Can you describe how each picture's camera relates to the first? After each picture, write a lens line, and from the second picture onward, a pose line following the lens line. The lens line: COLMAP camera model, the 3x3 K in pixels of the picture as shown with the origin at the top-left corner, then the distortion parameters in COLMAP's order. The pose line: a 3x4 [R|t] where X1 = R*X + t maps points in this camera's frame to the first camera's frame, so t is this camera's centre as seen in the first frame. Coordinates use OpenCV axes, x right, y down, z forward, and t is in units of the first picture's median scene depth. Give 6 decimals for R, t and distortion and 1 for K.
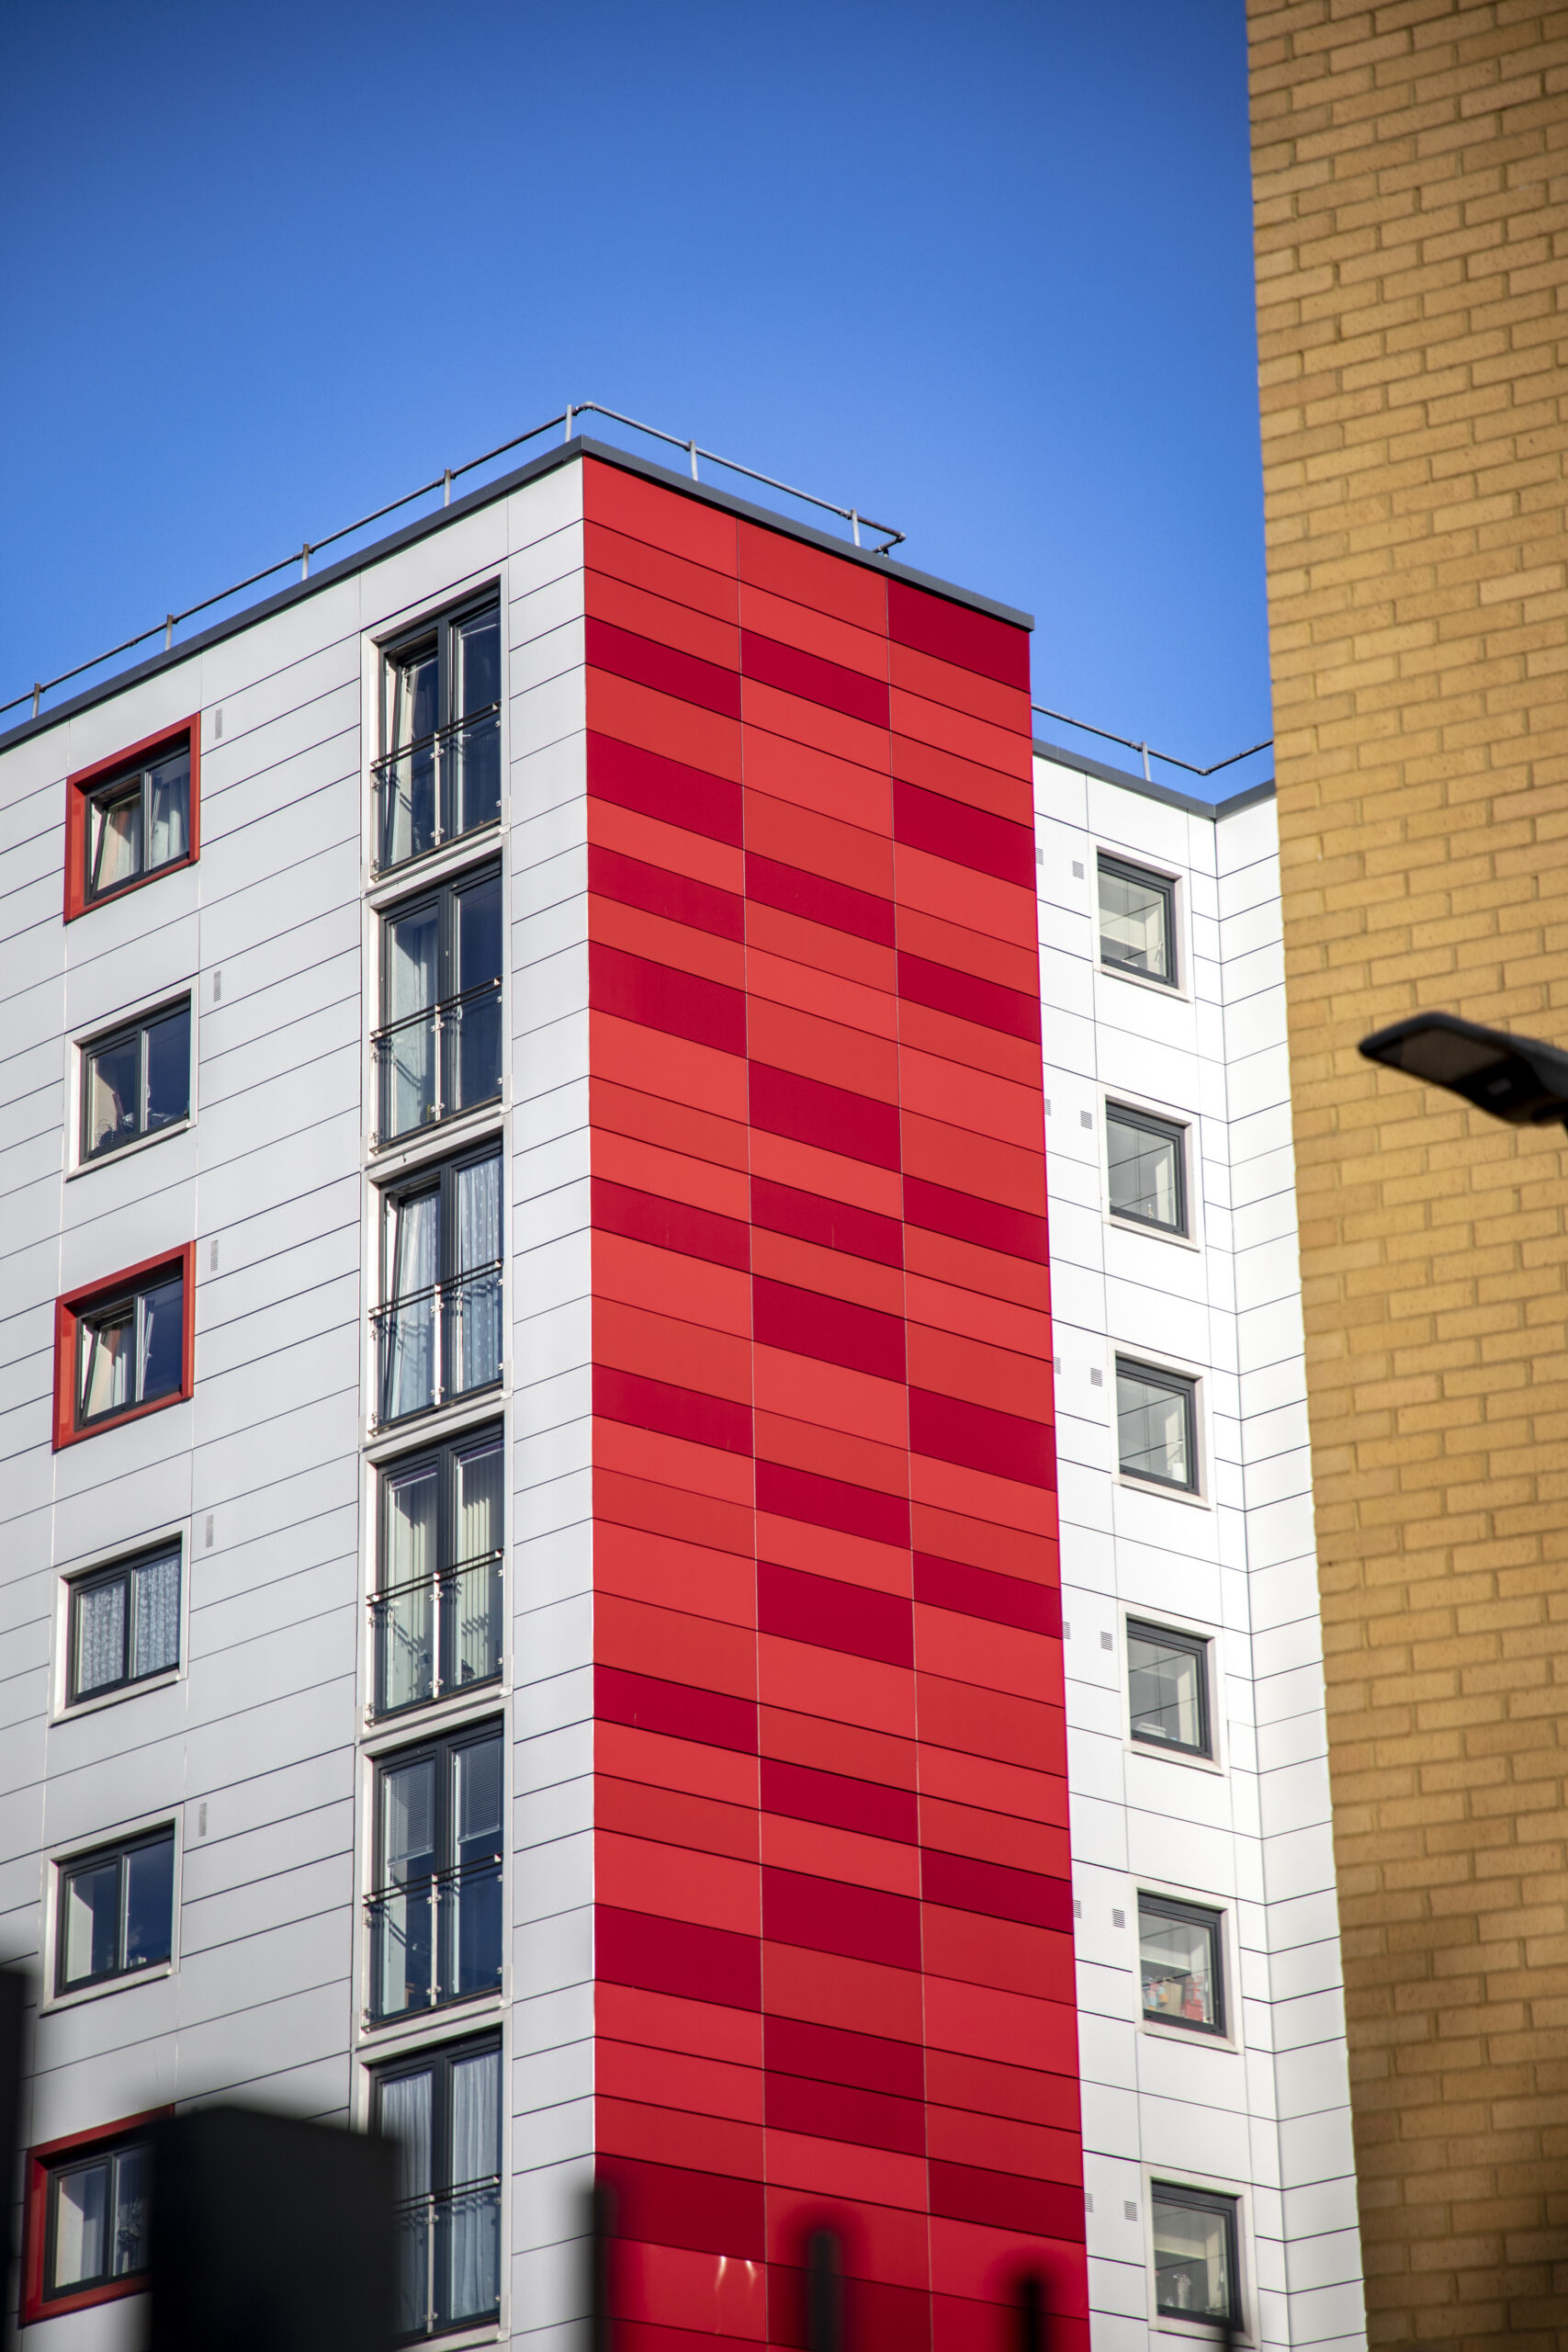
lens RADIAL K [[6506.1, 0, 784.0], [0, 6506.1, 1176.0], [0, 0, 1]] dist [0.829795, -0.098169]
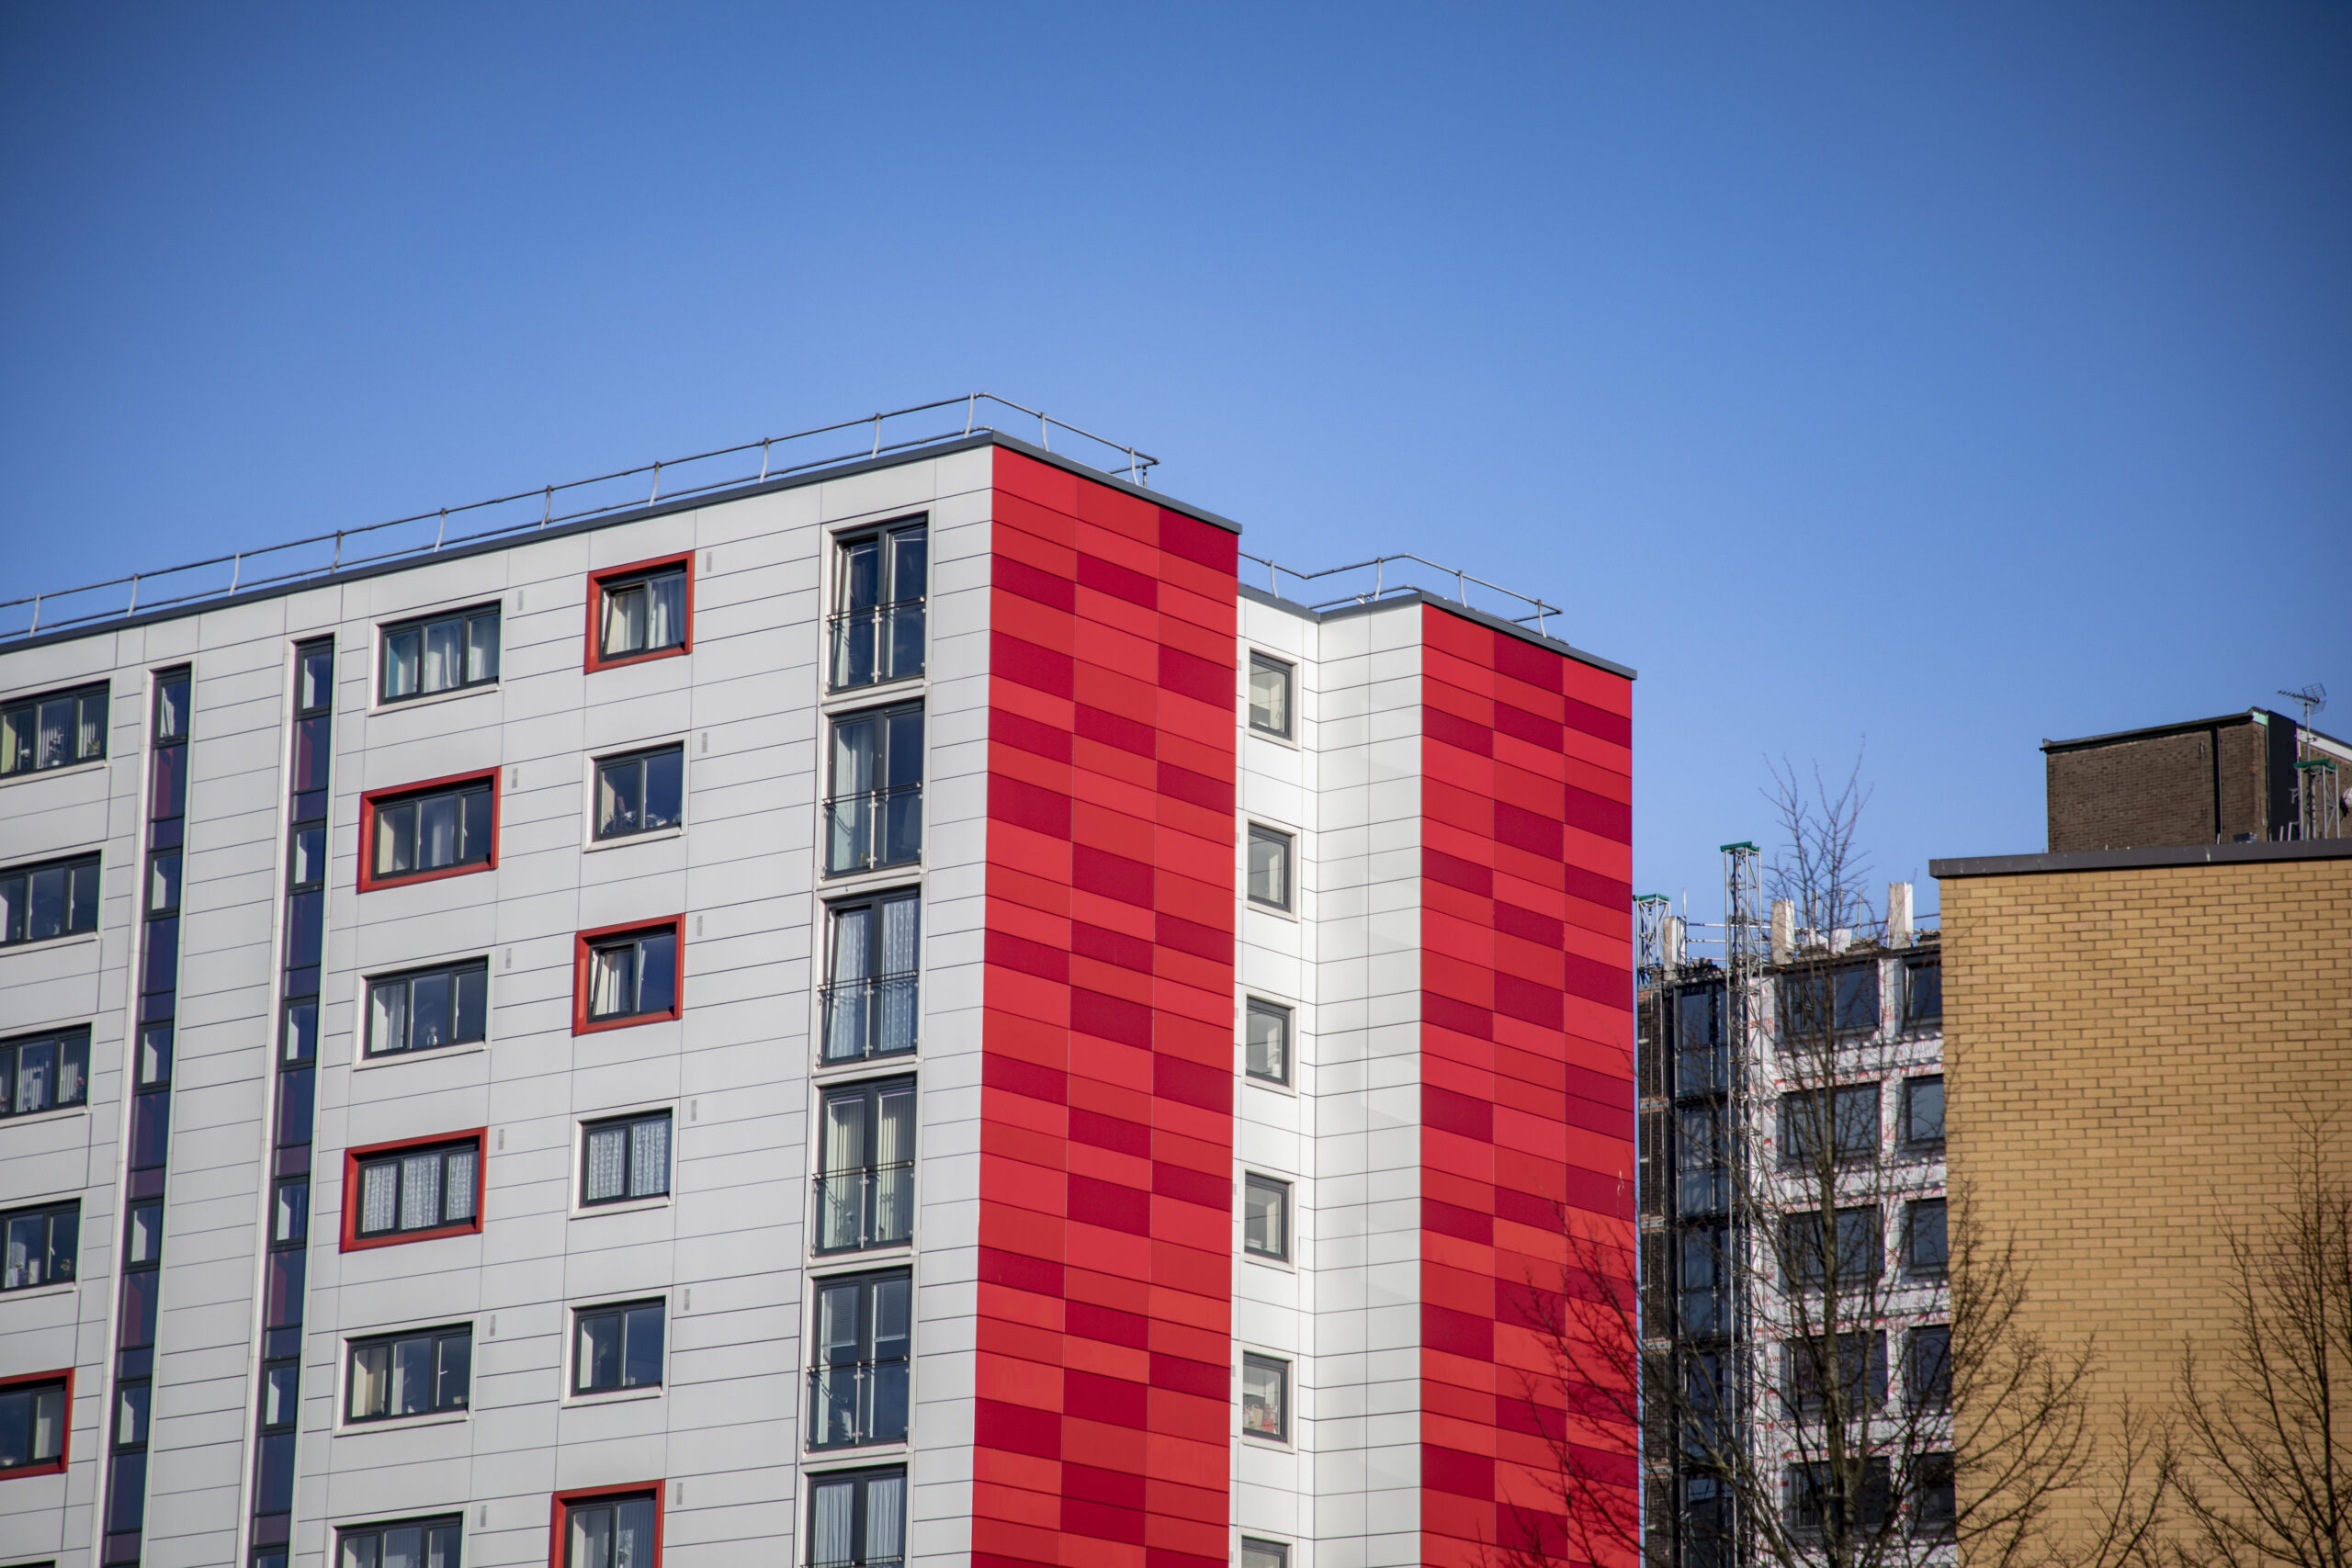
lens RADIAL K [[6506.1, 0, 1176.0], [0, 6506.1, 784.0], [0, 0, 1]] dist [0.829795, -0.098169]
pose [[0.986163, 0.067412, 0.151454, -0.217103], [-0.084184, 0.990666, 0.107208, -0.199944], [-0.142813, -0.118474, 0.982633, -0.533226]]
